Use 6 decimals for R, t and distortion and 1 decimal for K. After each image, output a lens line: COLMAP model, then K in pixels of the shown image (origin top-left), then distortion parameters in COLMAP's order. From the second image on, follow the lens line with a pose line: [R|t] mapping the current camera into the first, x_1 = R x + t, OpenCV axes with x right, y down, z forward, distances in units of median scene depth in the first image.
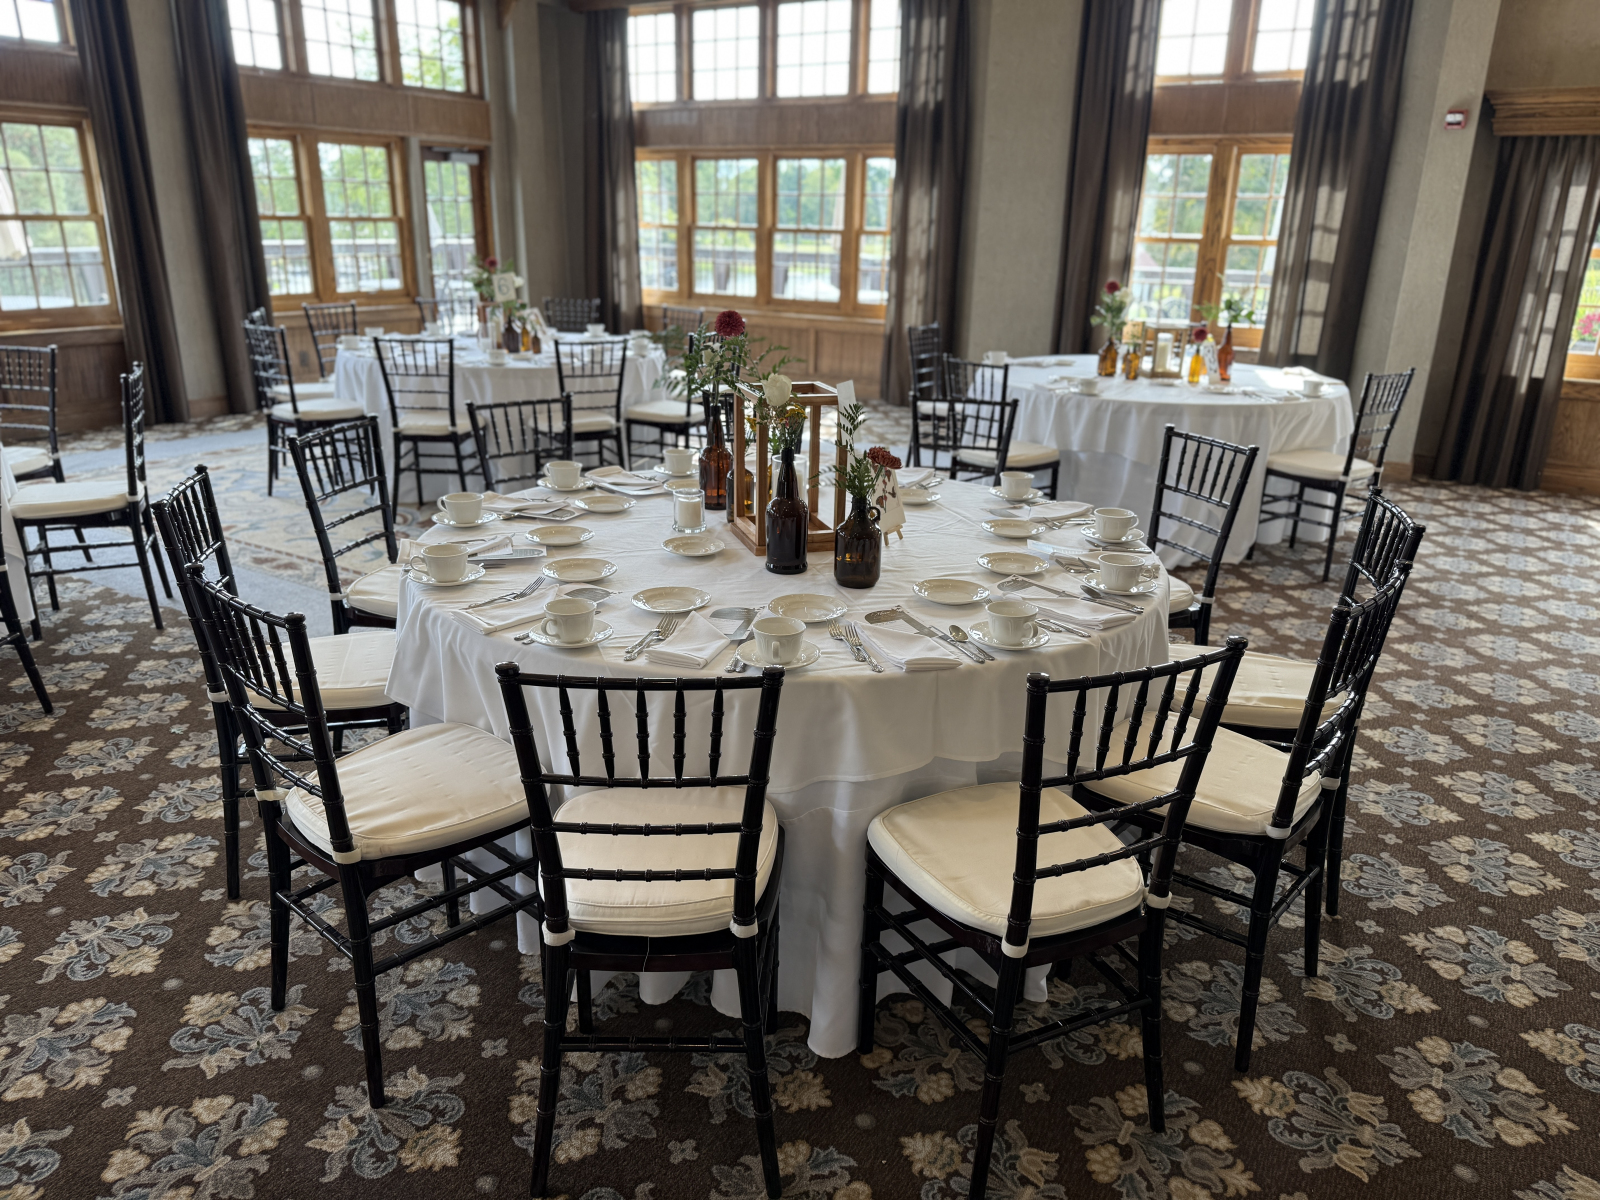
lens RADIAL K [[1088.0, 0, 800.0], [0, 1088.0, 600.0], [0, 0, 1]] dist [0.000444, -0.003506]
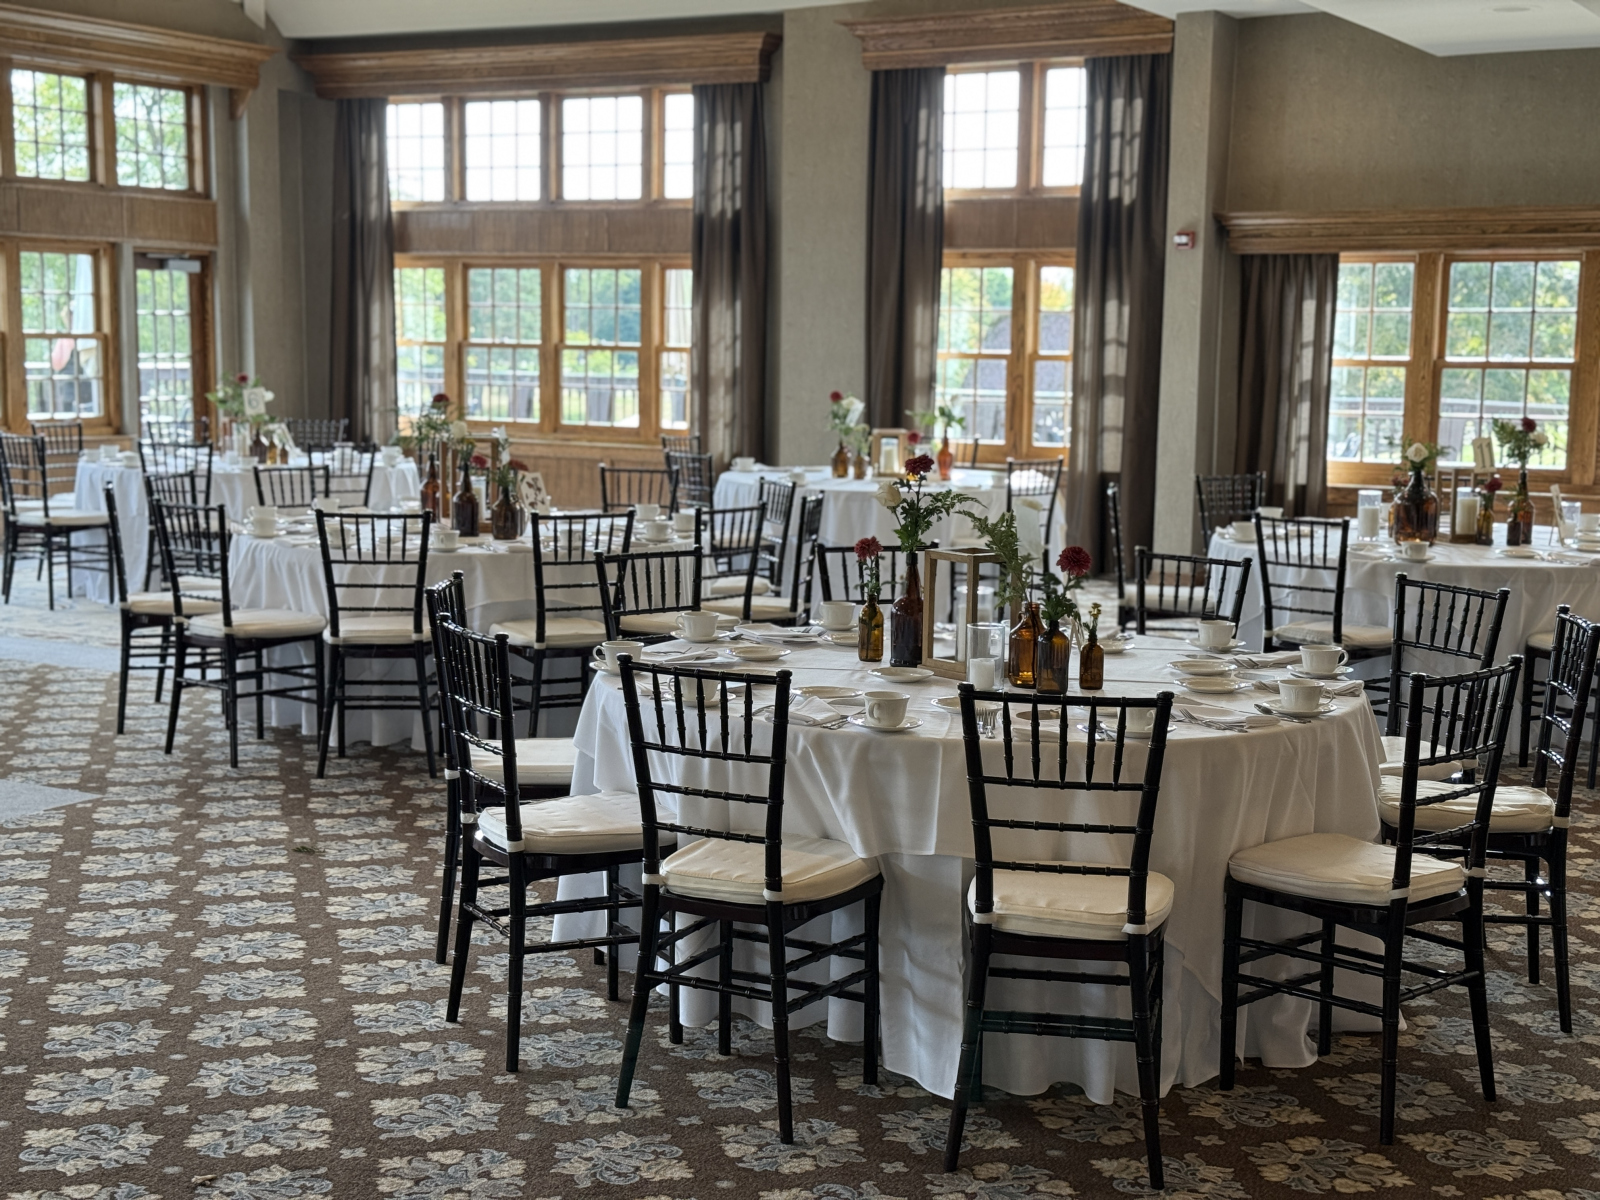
lens RADIAL K [[2217.1, 0, 800.0], [0, 2217.1, 600.0], [0, 0, 1]] dist [0.161377, -0.093036]
pose [[0.999563, -0.009536, 0.027993, 0.124658], [0.015338, 0.976490, -0.215017, 0.247156], [-0.025284, 0.215352, 0.976209, -0.714186]]
